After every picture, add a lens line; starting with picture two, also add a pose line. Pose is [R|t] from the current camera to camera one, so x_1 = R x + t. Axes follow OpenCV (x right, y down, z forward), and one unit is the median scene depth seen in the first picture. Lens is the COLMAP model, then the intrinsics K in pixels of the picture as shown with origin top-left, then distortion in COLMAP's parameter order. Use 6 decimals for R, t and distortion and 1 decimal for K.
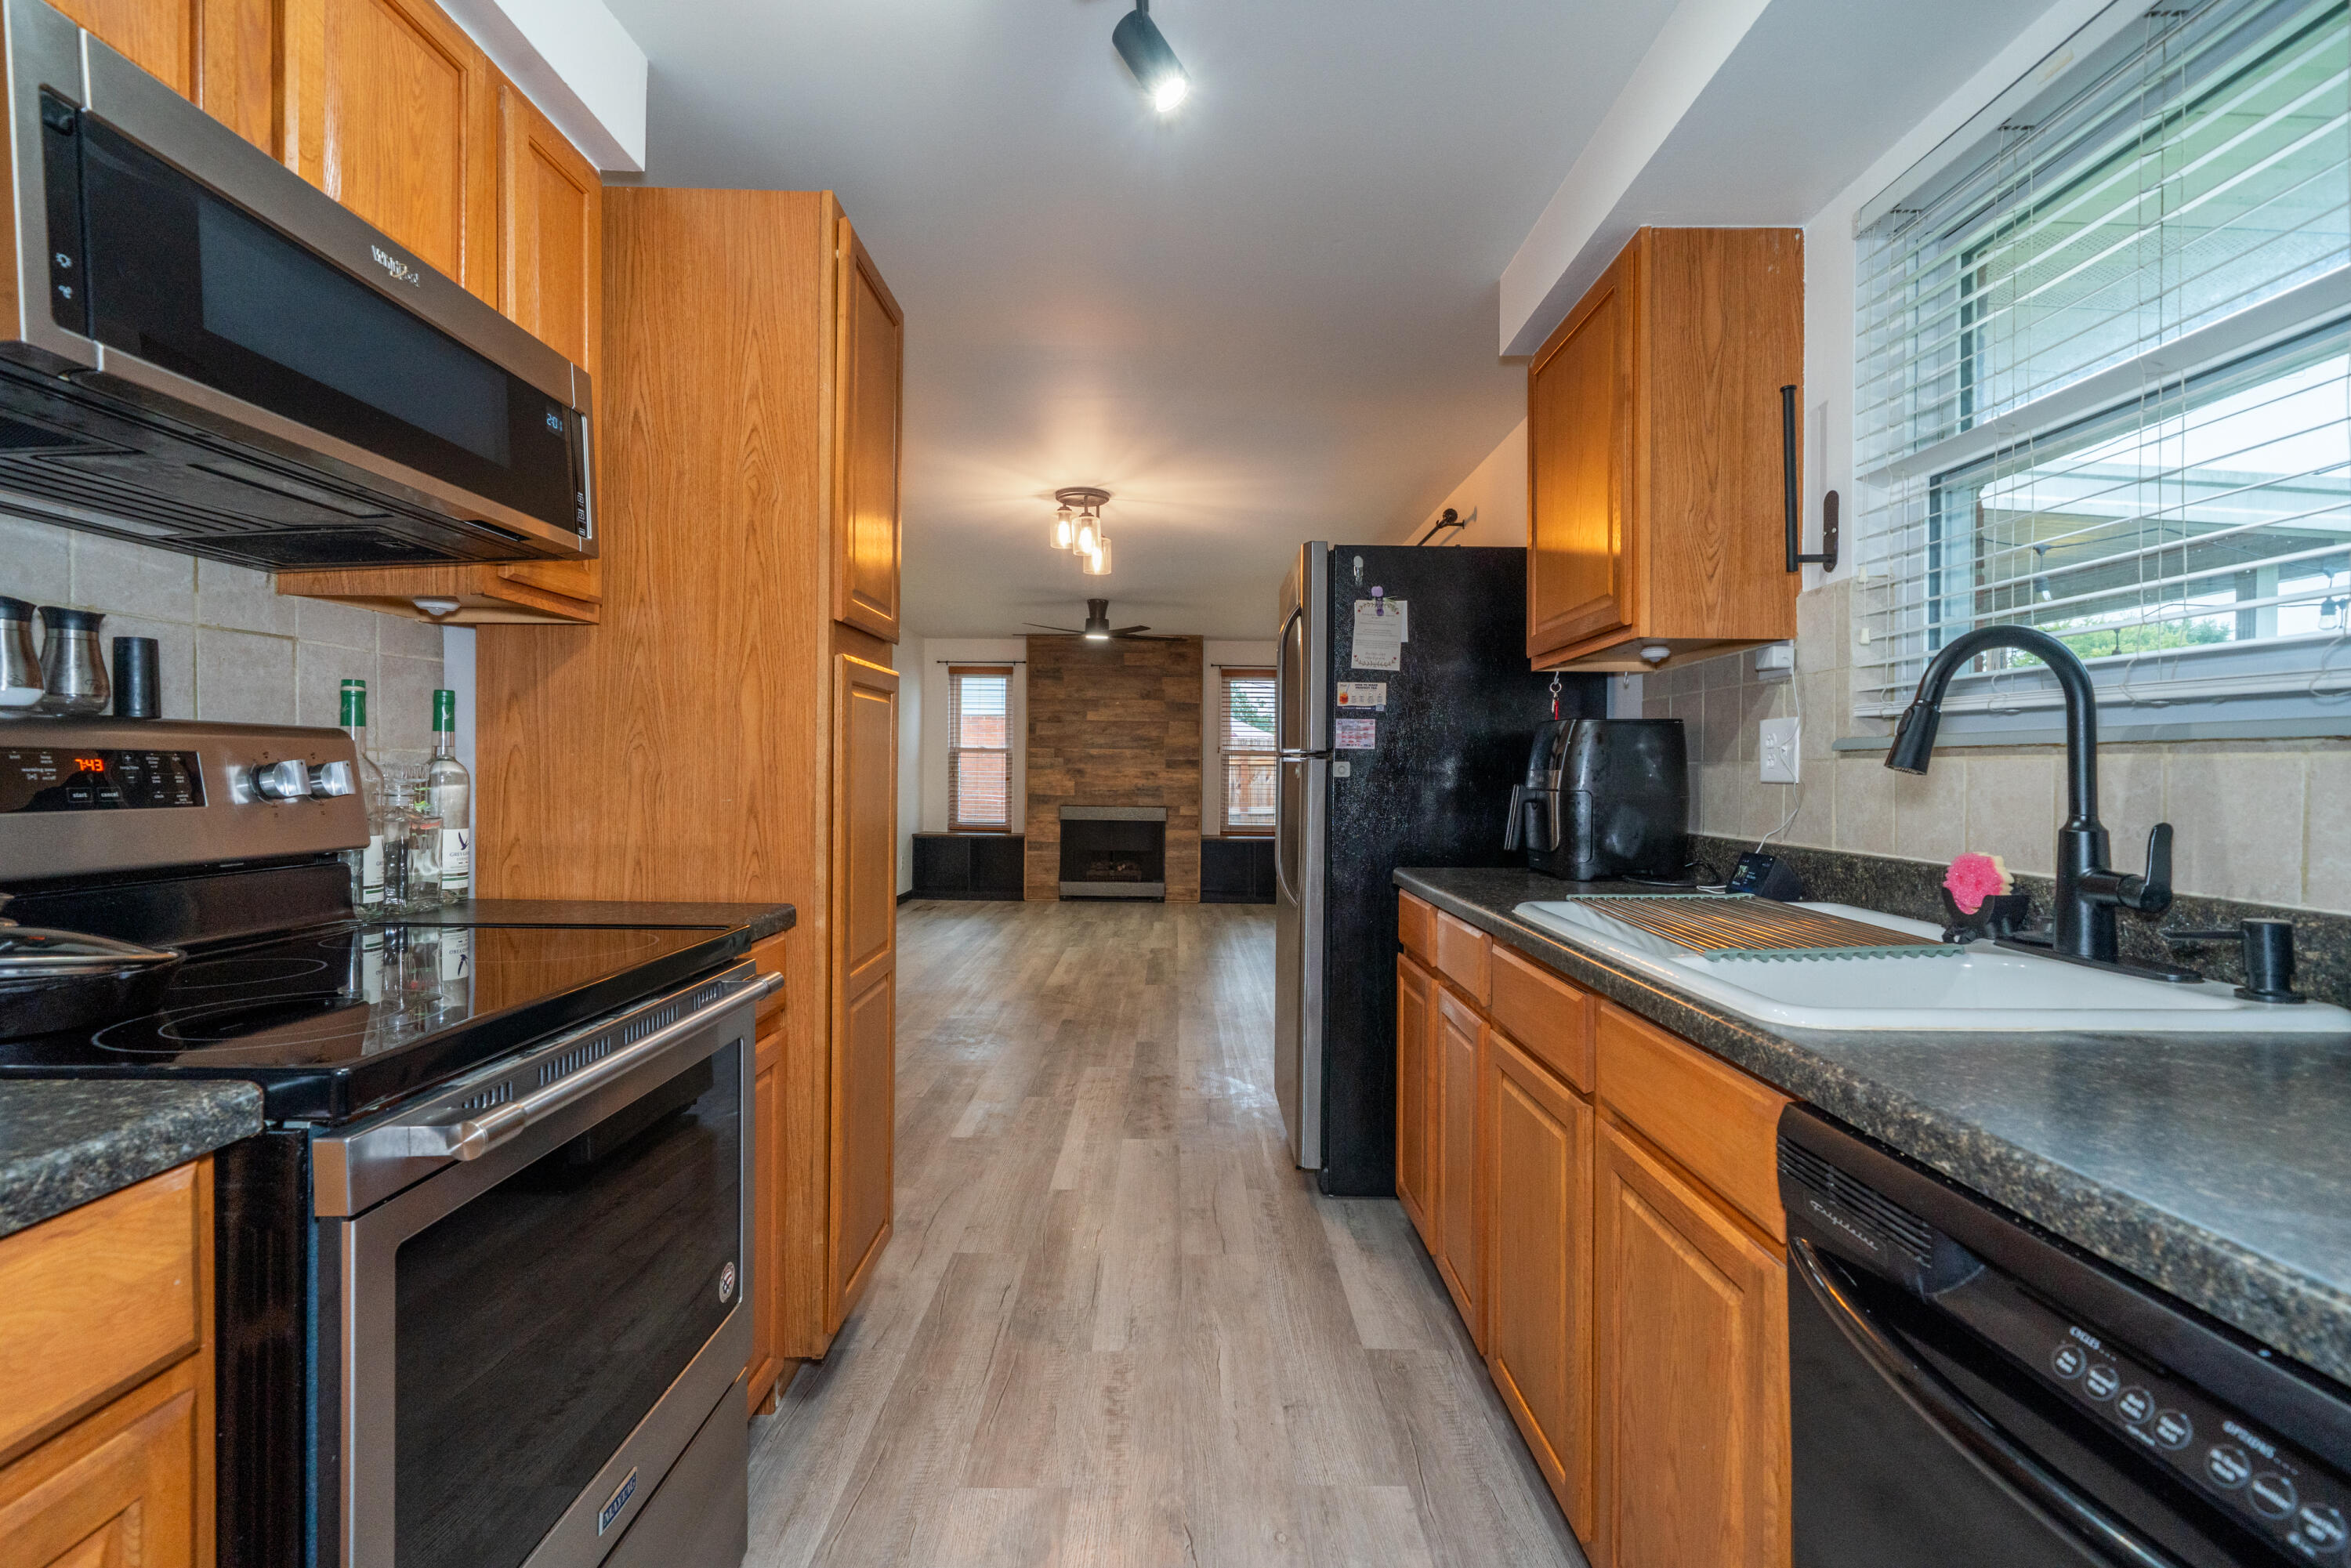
lens RADIAL K [[1034.6, 0, 1159.5], [0, 1034.6, 771.0], [0, 0, 1]] dist [-0.000735, 0.000415]
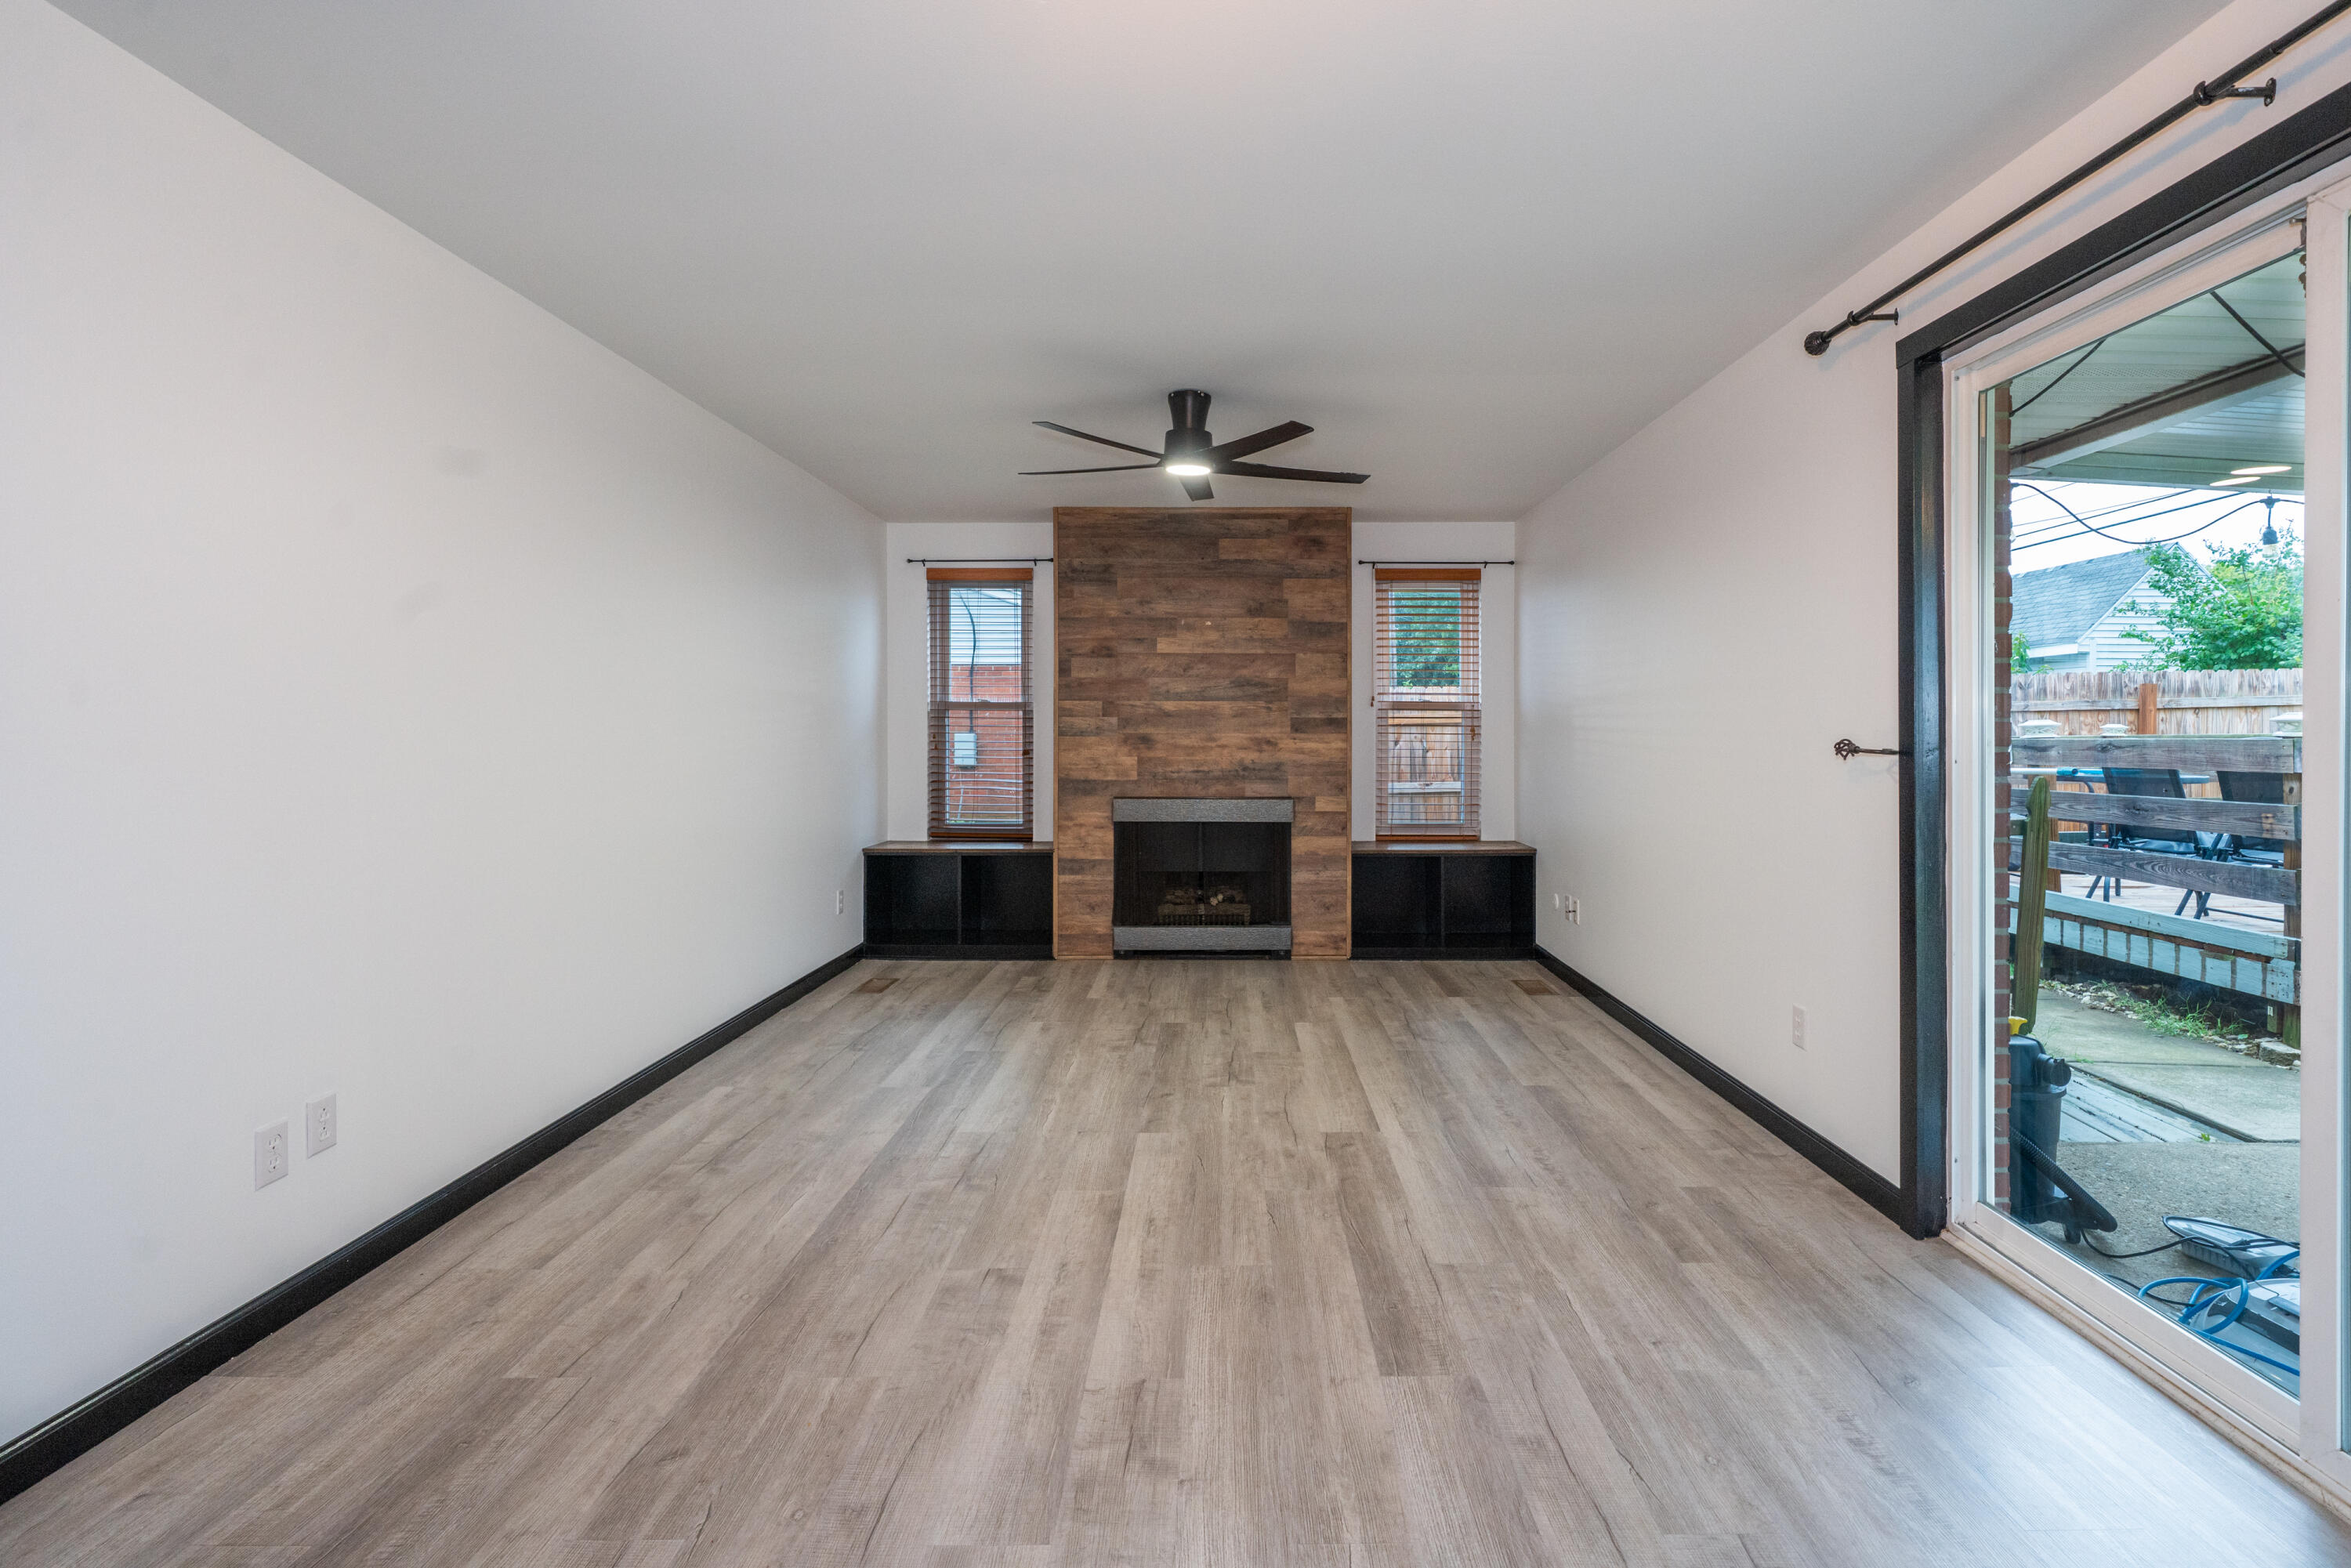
lens RADIAL K [[1078.8, 0, 1230.5], [0, 1078.8, 734.3], [0, 0, 1]] dist [-0.000157, -0.000050]
pose [[0.999769, -0.009891, 0.019056, -0.040371], [0.009871, 0.999951, 0.001163, -0.002785], [-0.019066, -0.000974, 0.999818, 0.383037]]
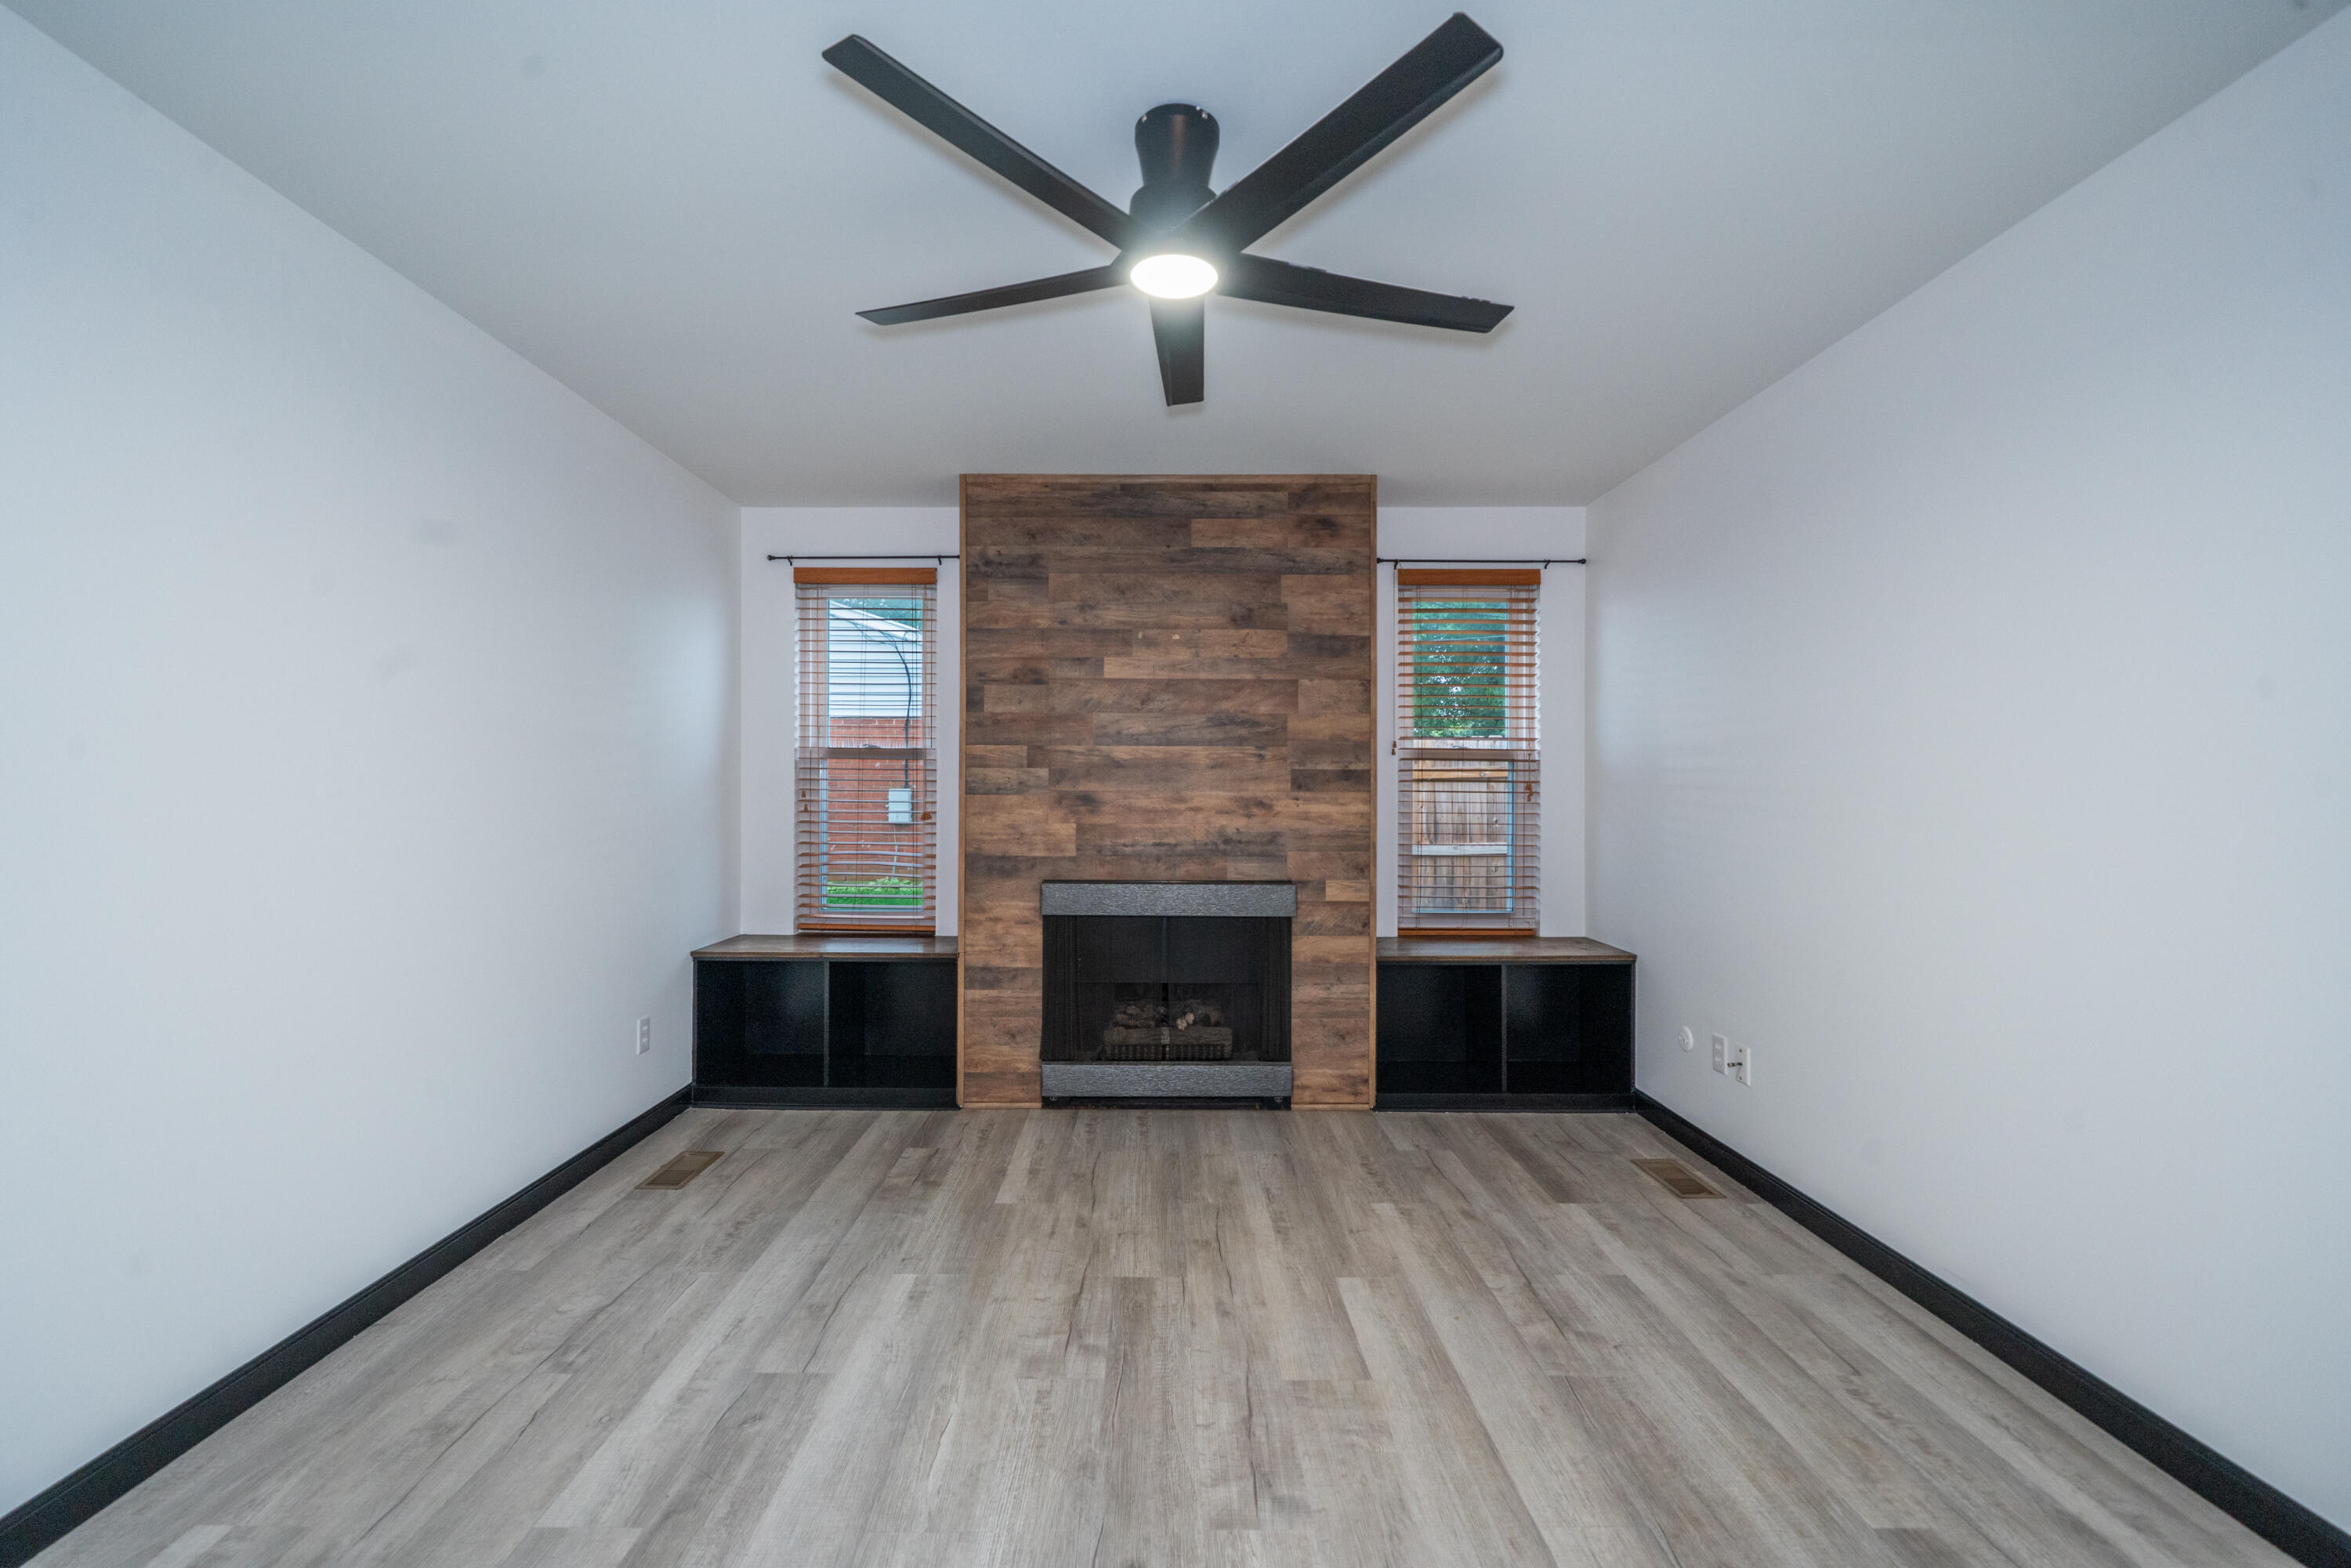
lens RADIAL K [[976.3, 0, 1158.3], [0, 976.3, 782.7], [0, 0, 1]] dist [0.000021, -0.000008]
pose [[0.999881, -0.007418, 0.013510, -0.053695], [0.007493, 0.999957, -0.005546, -0.003990], [-0.013468, 0.005647, 0.999893, 0.601777]]
